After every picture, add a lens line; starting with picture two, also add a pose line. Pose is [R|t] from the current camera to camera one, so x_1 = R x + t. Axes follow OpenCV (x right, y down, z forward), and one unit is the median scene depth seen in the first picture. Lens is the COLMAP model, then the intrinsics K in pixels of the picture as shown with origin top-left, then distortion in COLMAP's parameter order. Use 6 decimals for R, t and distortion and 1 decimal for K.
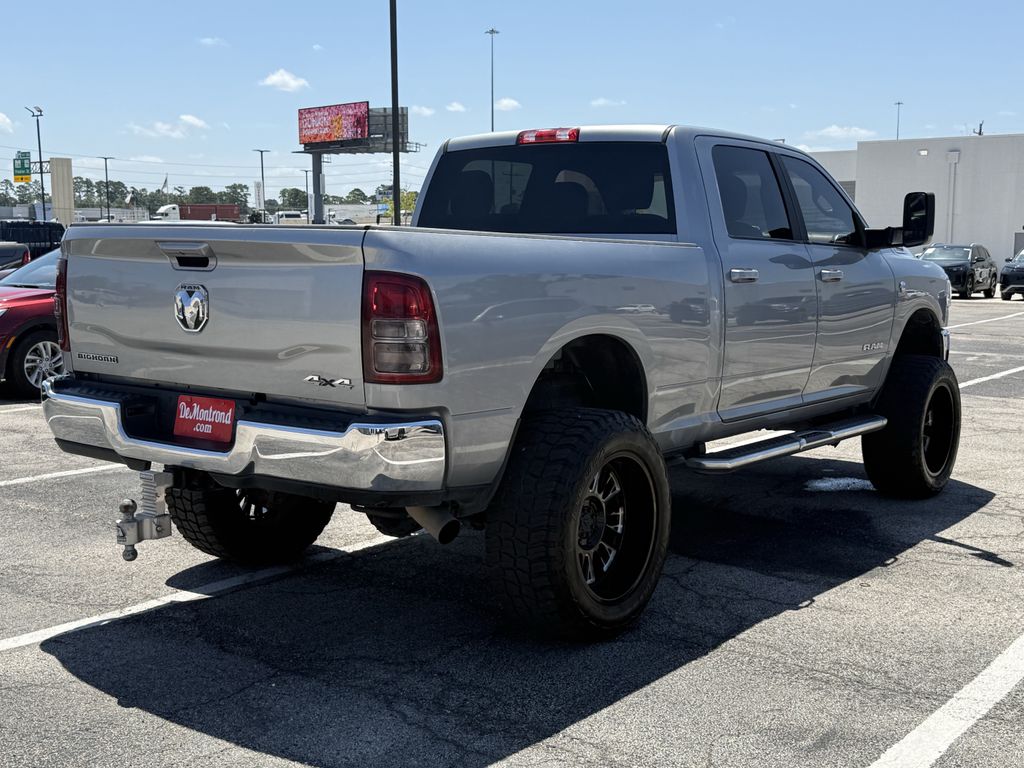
lens RADIAL K [[1218.4, 0, 513.6], [0, 1218.4, 387.3], [0, 0, 1]] dist [0.170419, -0.397973]
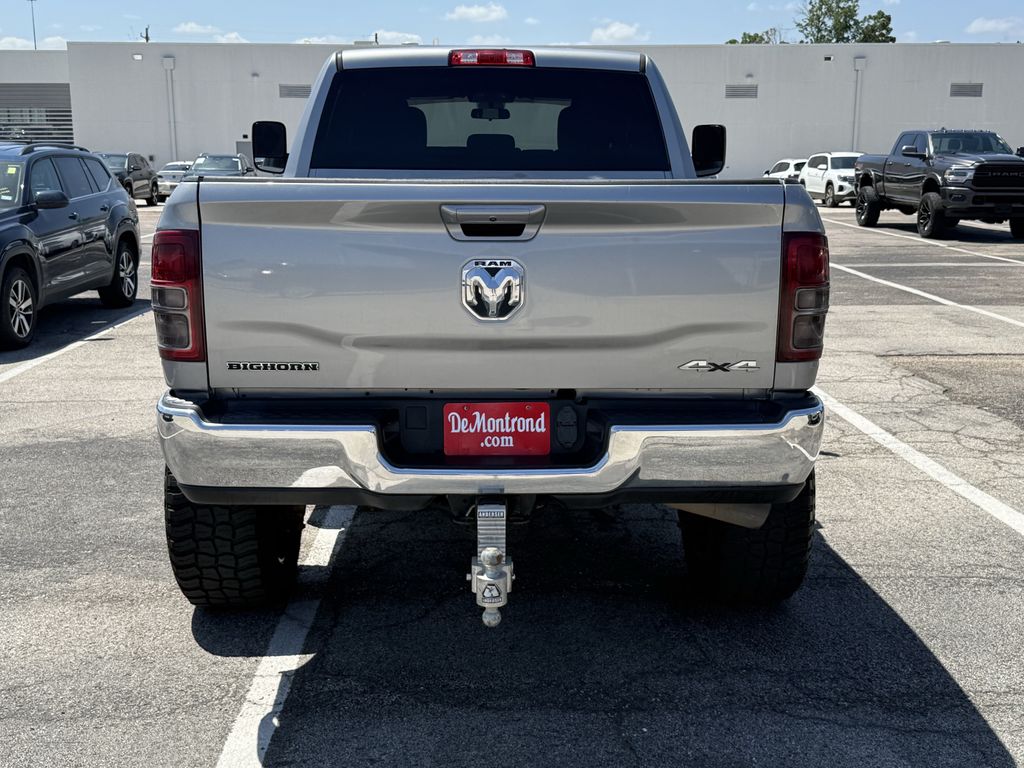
lens RADIAL K [[1235.9, 0, 509.7], [0, 1235.9, 386.7], [0, 0, 1]] dist [0.083653, -0.041960]
pose [[0.791348, -0.122568, 0.598954, -0.667701], [0.077145, 0.991886, 0.101051, -0.075410], [-0.606480, -0.033760, 0.794382, 0.346561]]
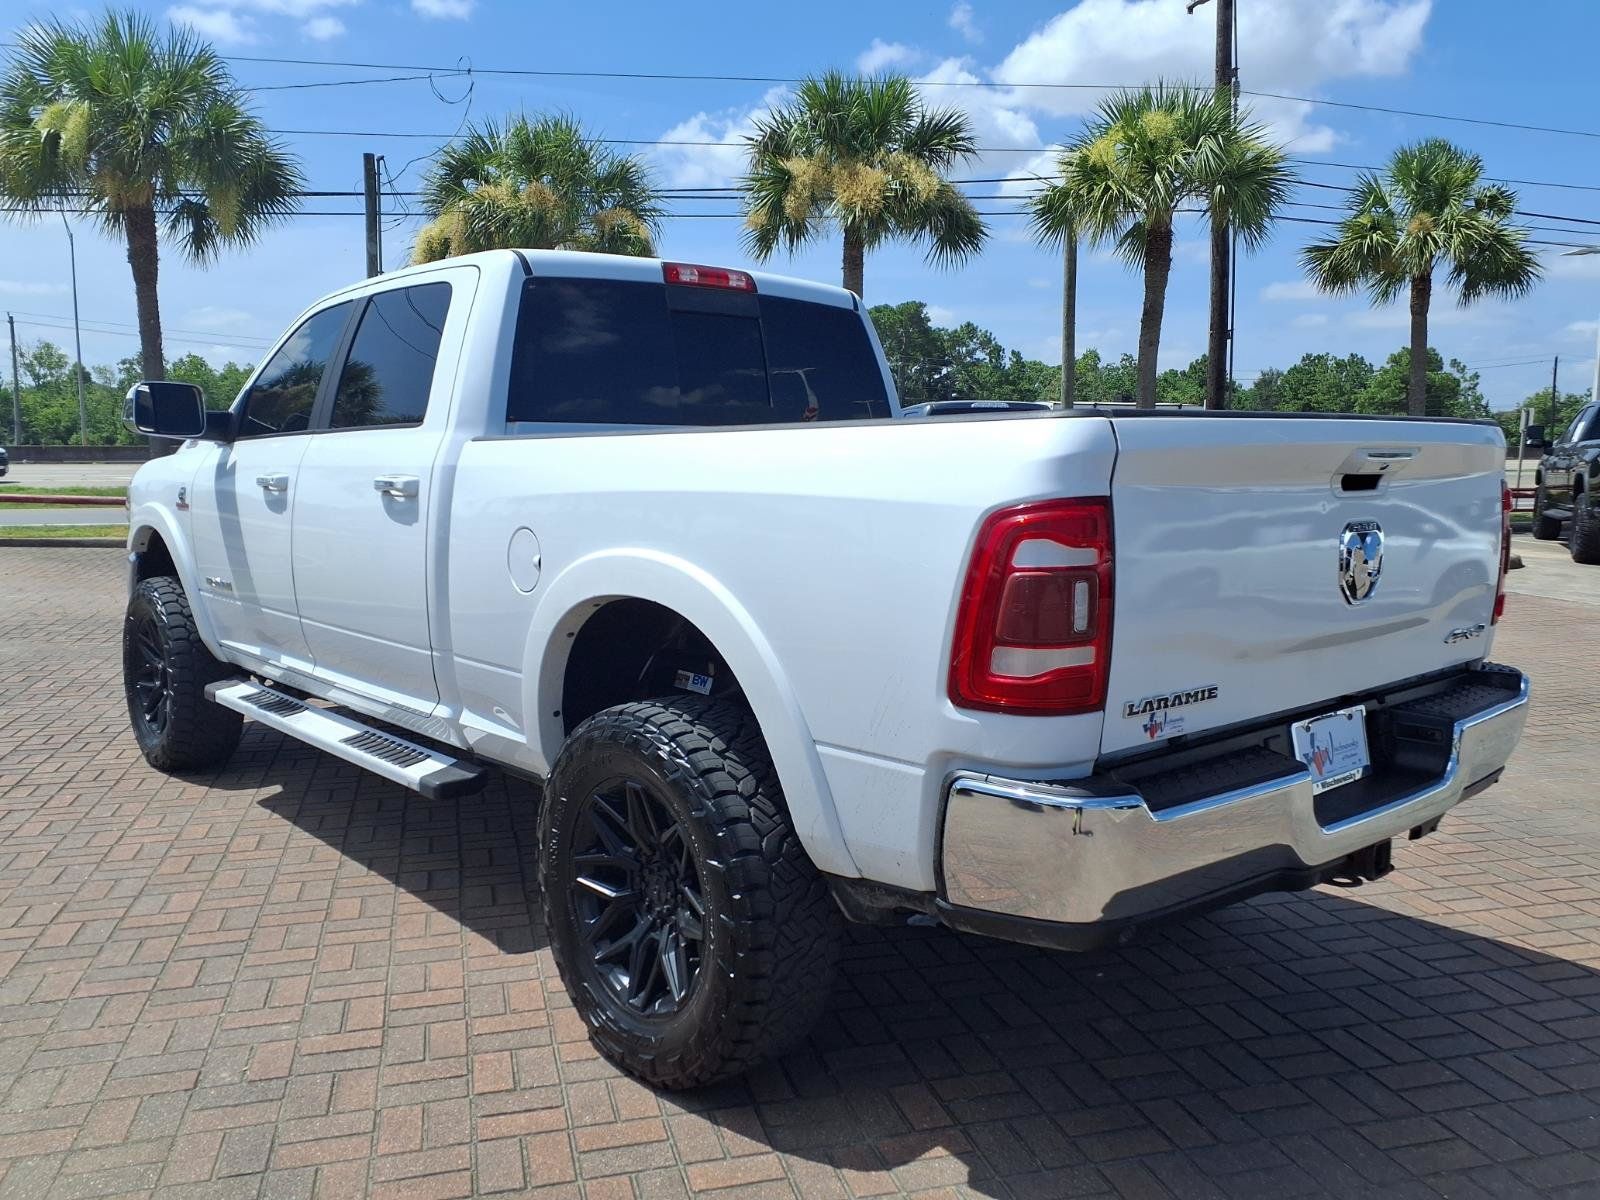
lens RADIAL K [[1300.6, 0, 791.0], [0, 1300.6, 602.2], [0, 0, 1]] dist [0.000433, -0.003498]
pose [[0.204766, -0.127815, 0.970430, -0.834719], [0.109229, 0.988229, 0.107111, -0.129474], [-0.972697, 0.084067, 0.216317, 1.040176]]
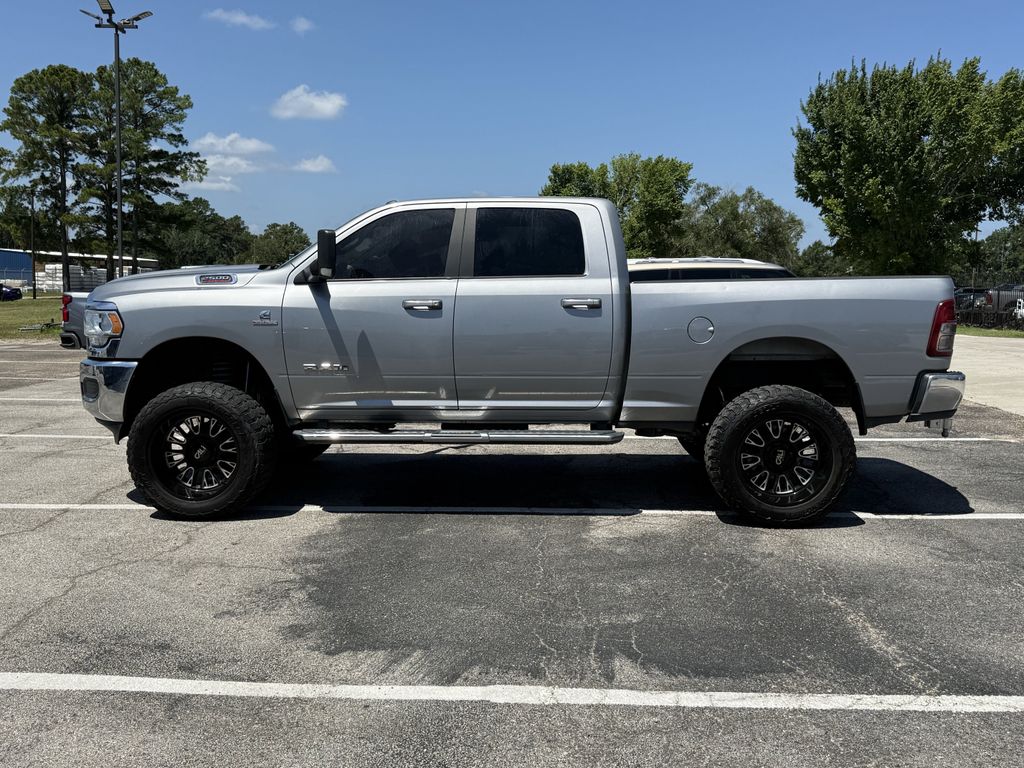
lens RADIAL K [[968.1, 0, 512.0], [0, 968.1, 384.0], [0, 0, 1]] dist [0.113815, -0.194132]
pose [[-0.567784, -0.096486, 0.817503, -1.122710], [0.080053, 0.981928, 0.171492, -0.266514], [-0.819276, 0.162815, -0.549799, 2.257014]]
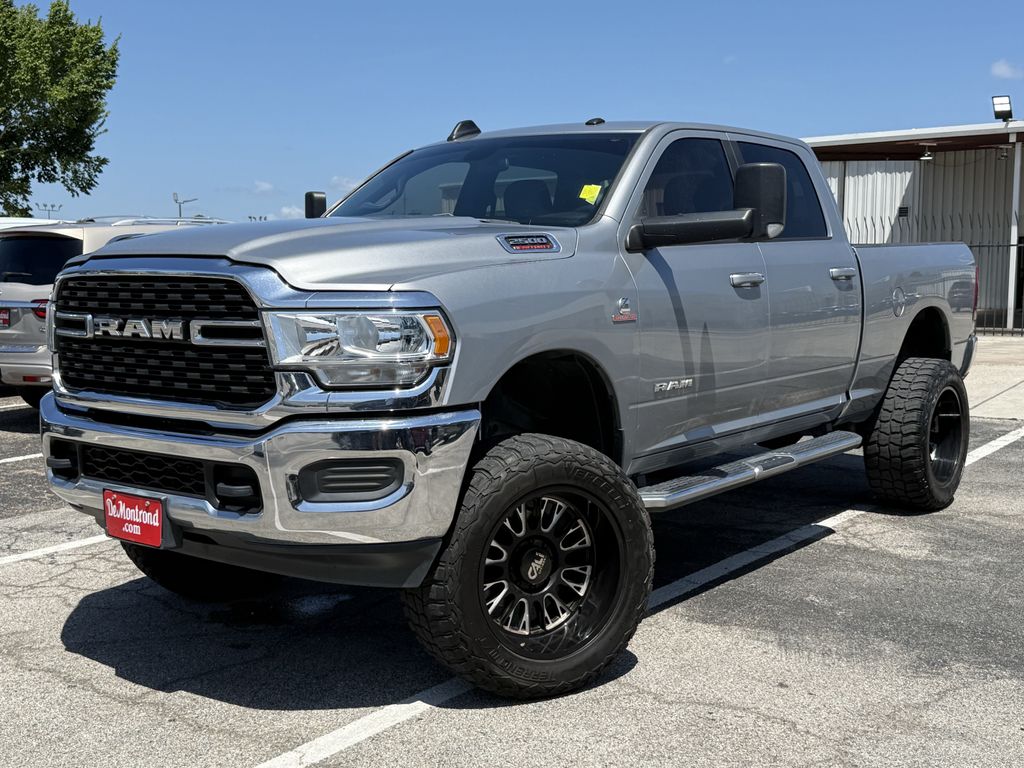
lens RADIAL K [[1218.4, 0, 513.6], [0, 1218.4, 387.3], [0, 0, 1]] dist [0.170419, -0.397973]
pose [[-0.999787, -0.009456, 0.018330, 0.221690], [-0.005417, 0.977898, 0.209011, -0.298041], [-0.019901, 0.208867, -0.977742, 2.756533]]
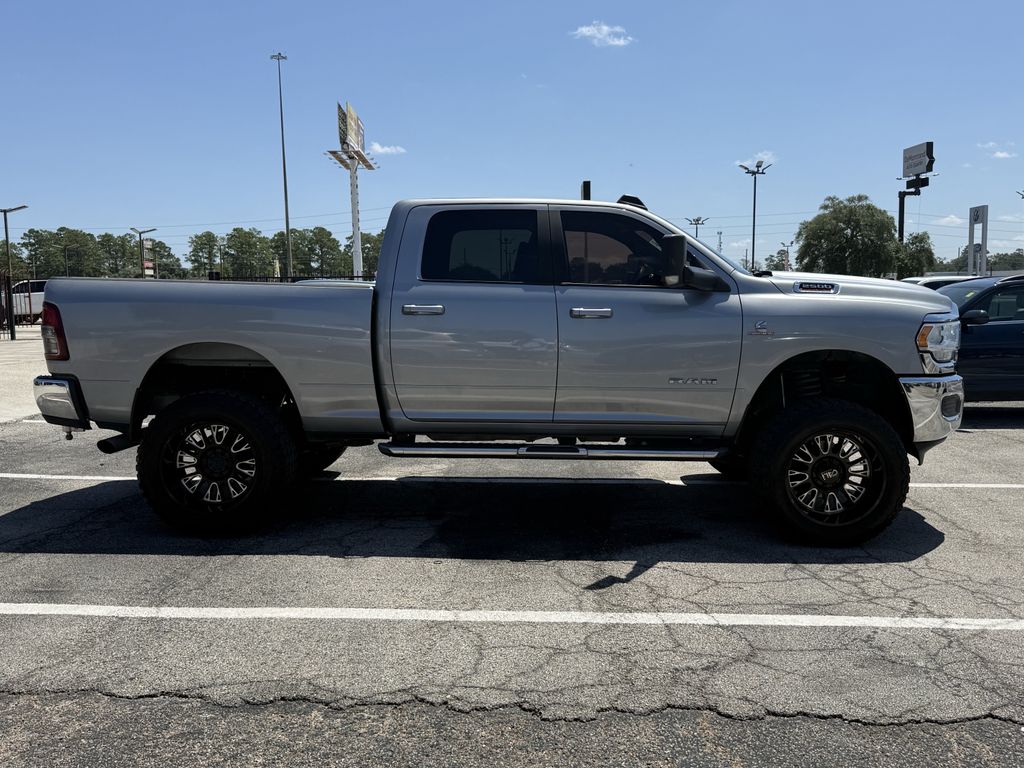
lens RADIAL K [[891.2, 0, 504.0], [0, 891.2, 382.7], [0, 0, 1]] dist [0.104850, -0.184414]
pose [[0.581154, 0.071401, -0.810655, 1.226605], [-0.087575, 0.995846, 0.024930, -0.054854], [0.809067, 0.056505, 0.584993, 0.620972]]
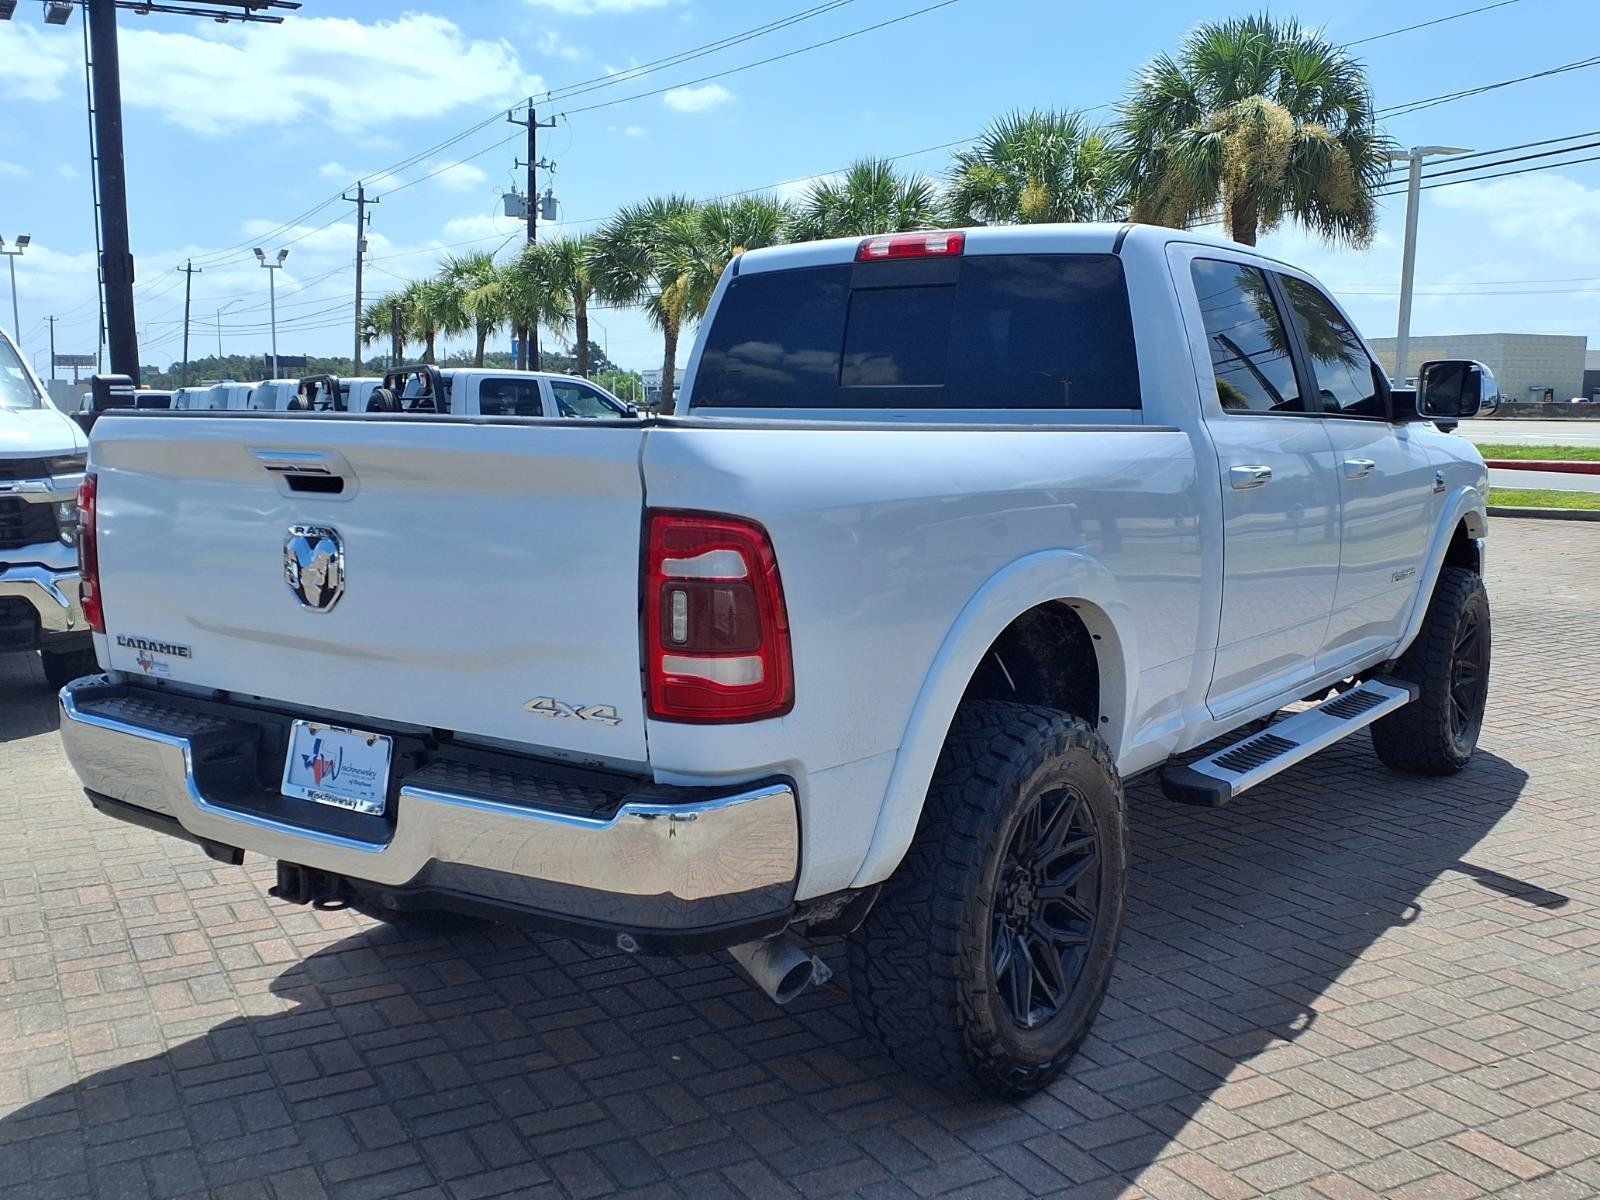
lens RADIAL K [[1537.7, 0, 793.9], [0, 1537.7, 619.2], [0, 0, 1]] dist [0.323383, -1.102583]
pose [[0.999703, -0.012840, 0.020715, -0.060907], [0.012272, 0.999552, 0.027309, -0.053759], [-0.021056, -0.027047, 0.999412, 0.286067]]
